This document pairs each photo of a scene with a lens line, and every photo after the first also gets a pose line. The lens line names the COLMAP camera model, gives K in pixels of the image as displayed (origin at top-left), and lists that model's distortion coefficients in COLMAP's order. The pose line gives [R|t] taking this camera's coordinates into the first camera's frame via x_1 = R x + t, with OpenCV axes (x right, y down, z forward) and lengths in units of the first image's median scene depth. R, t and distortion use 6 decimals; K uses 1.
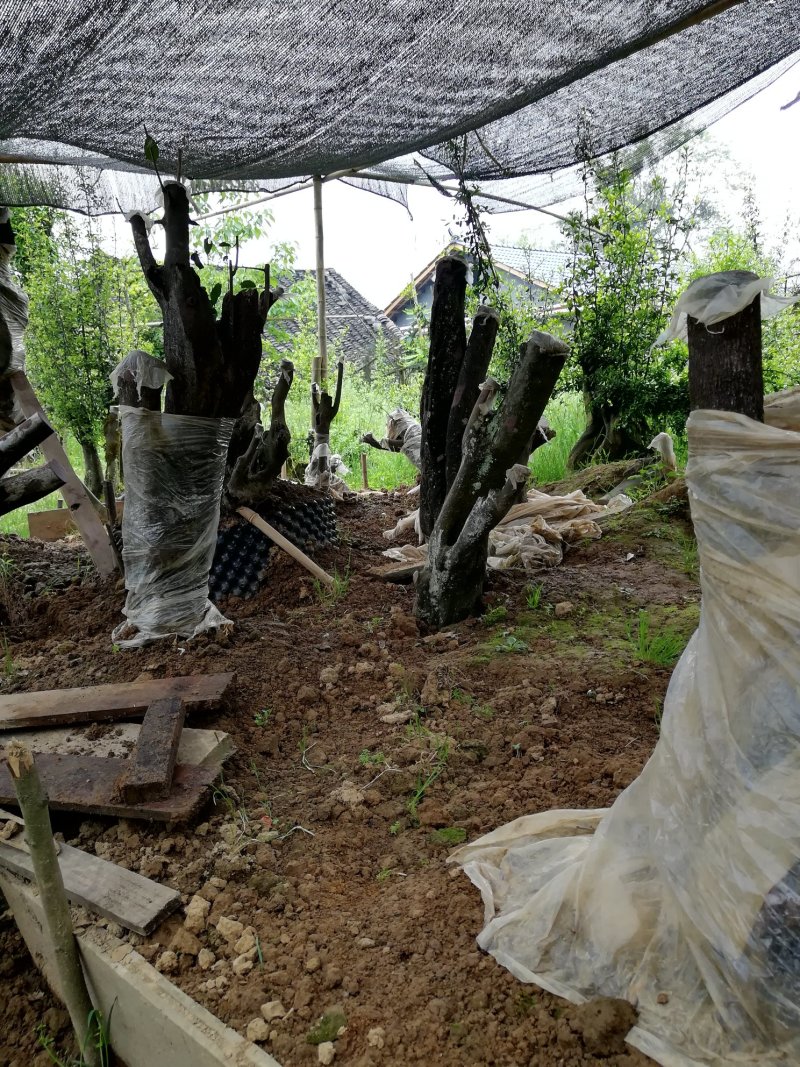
lens RADIAL K [[874.1, 0, 400.0], [0, 874.1, 533.5], [0, 0, 1]] dist [-0.005457, 0.047594]
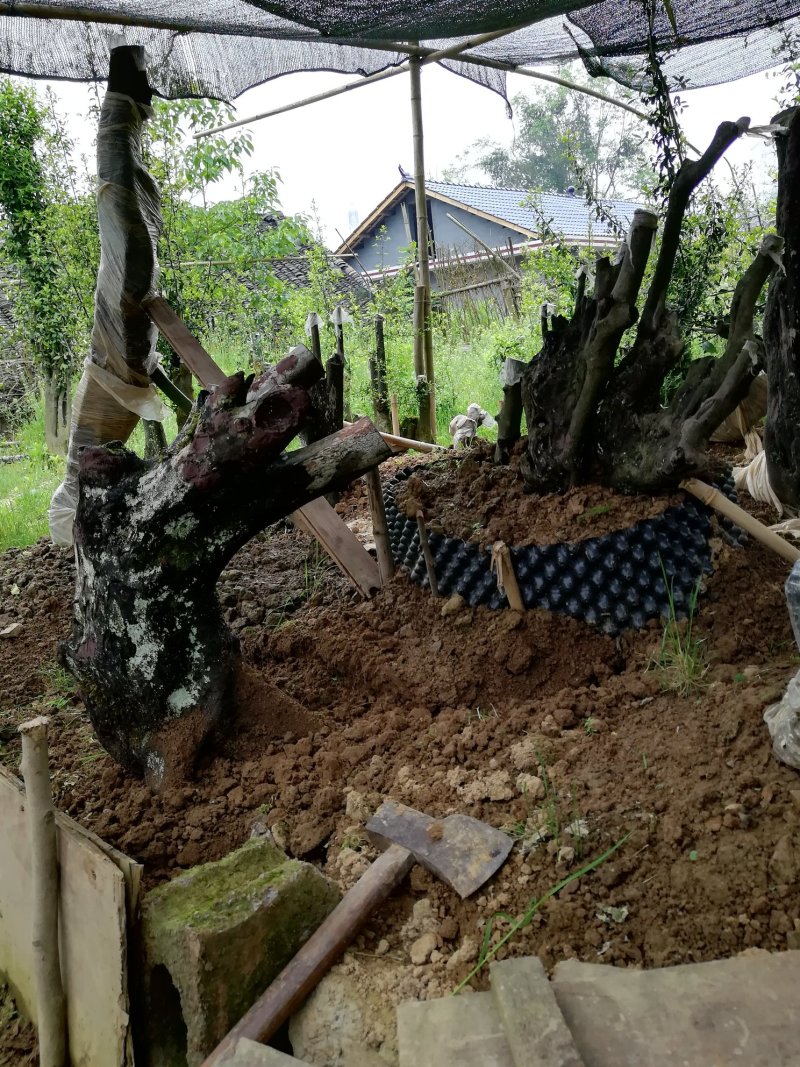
lens RADIAL K [[849.6, 0, 400.0], [0, 849.6, 554.9], [0, 0, 1]] dist [0.015159, 0.004479]
pose [[0.994785, -0.056112, 0.085170, -0.200621], [0.048958, 0.995272, 0.083883, -0.017403], [-0.089474, -0.079276, 0.992829, 0.180897]]
